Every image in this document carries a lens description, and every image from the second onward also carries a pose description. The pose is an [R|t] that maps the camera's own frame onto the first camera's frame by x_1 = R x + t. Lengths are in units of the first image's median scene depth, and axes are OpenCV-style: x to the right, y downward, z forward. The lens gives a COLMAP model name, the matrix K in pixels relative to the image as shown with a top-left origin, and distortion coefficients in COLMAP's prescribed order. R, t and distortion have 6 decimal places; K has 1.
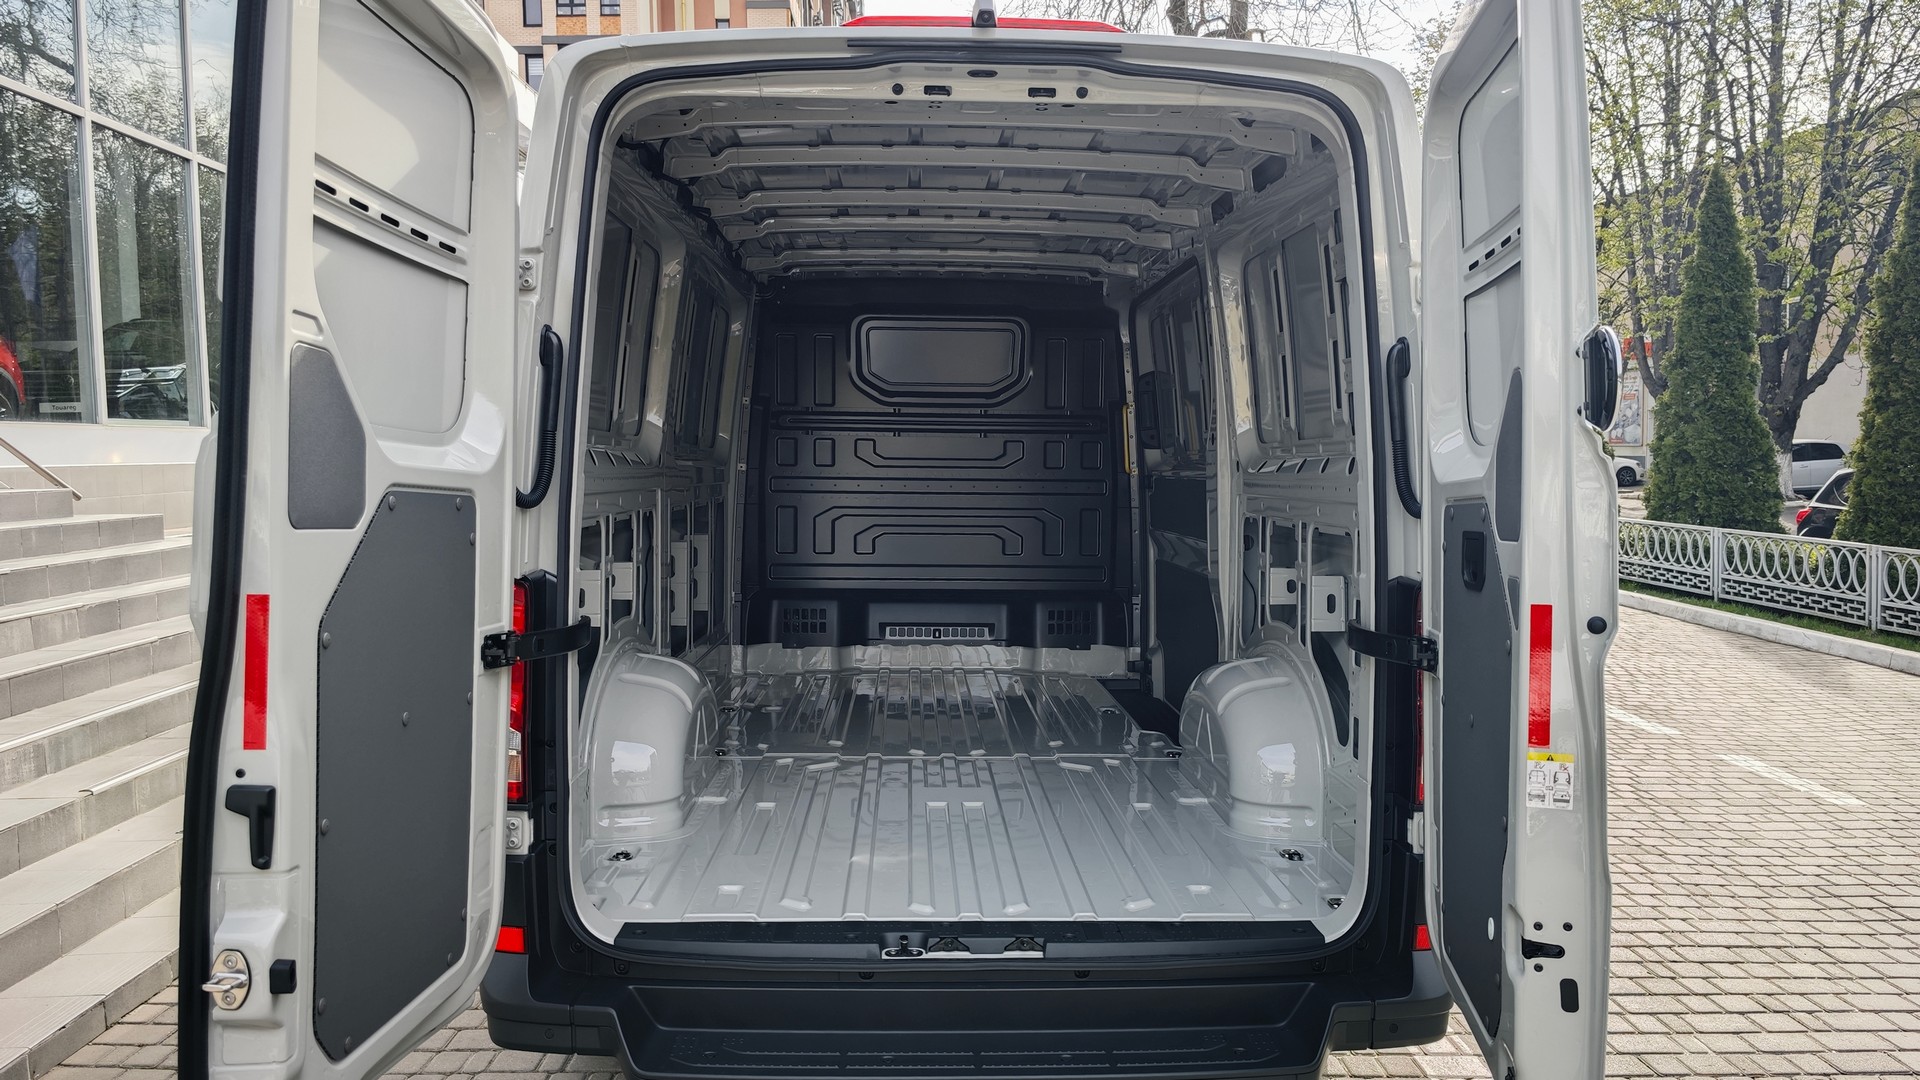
lens RADIAL K [[1300.9, 0, 960.0], [0, 1300.9, 540.0], [0, 0, 1]] dist [0.100902, 0.000115]
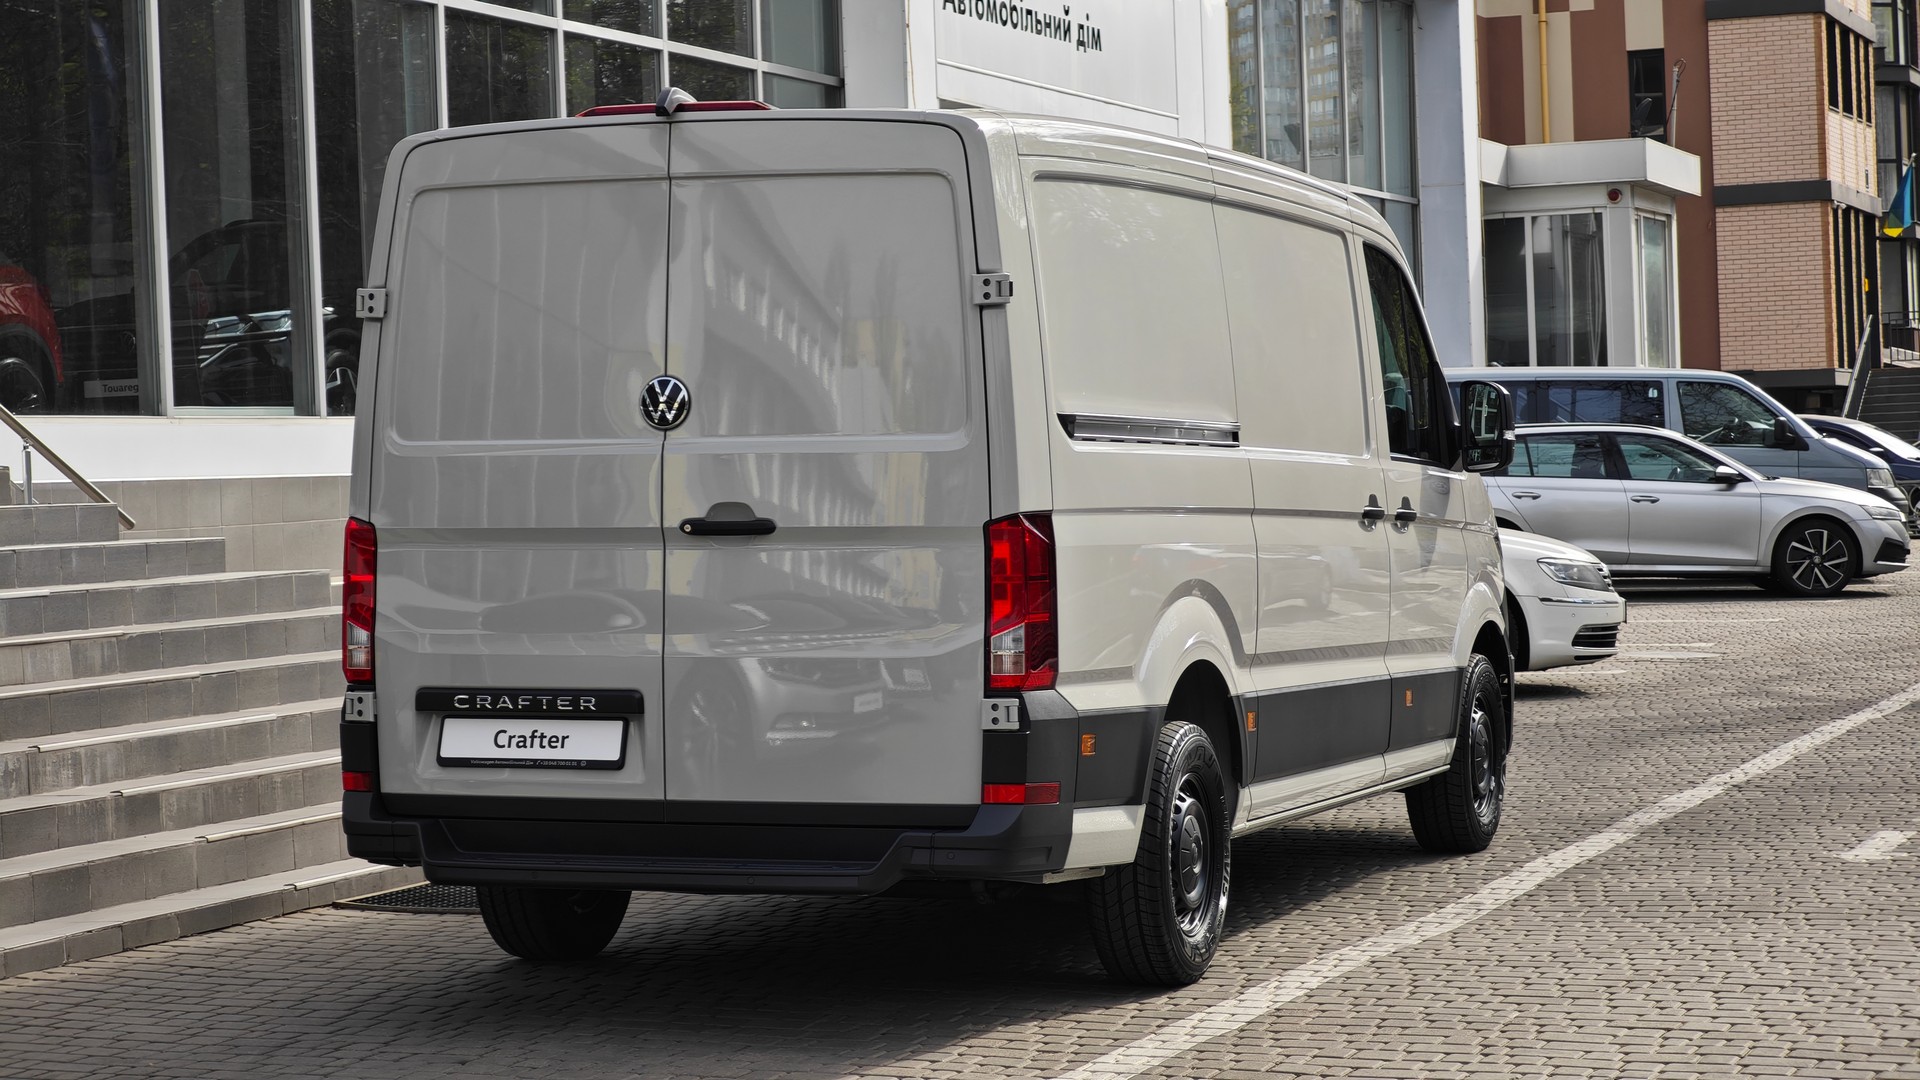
lens RADIAL K [[4108.5, 0, 960.0], [0, 4108.5, 540.0], [0, 0, 1]] dist [0.936147, 0.204871]
pose [[0.924230, -0.012405, -0.381635, 0.463419], [-0.005860, 0.998894, -0.046660, 0.062670], [0.381791, 0.045360, 0.923135, -0.683990]]
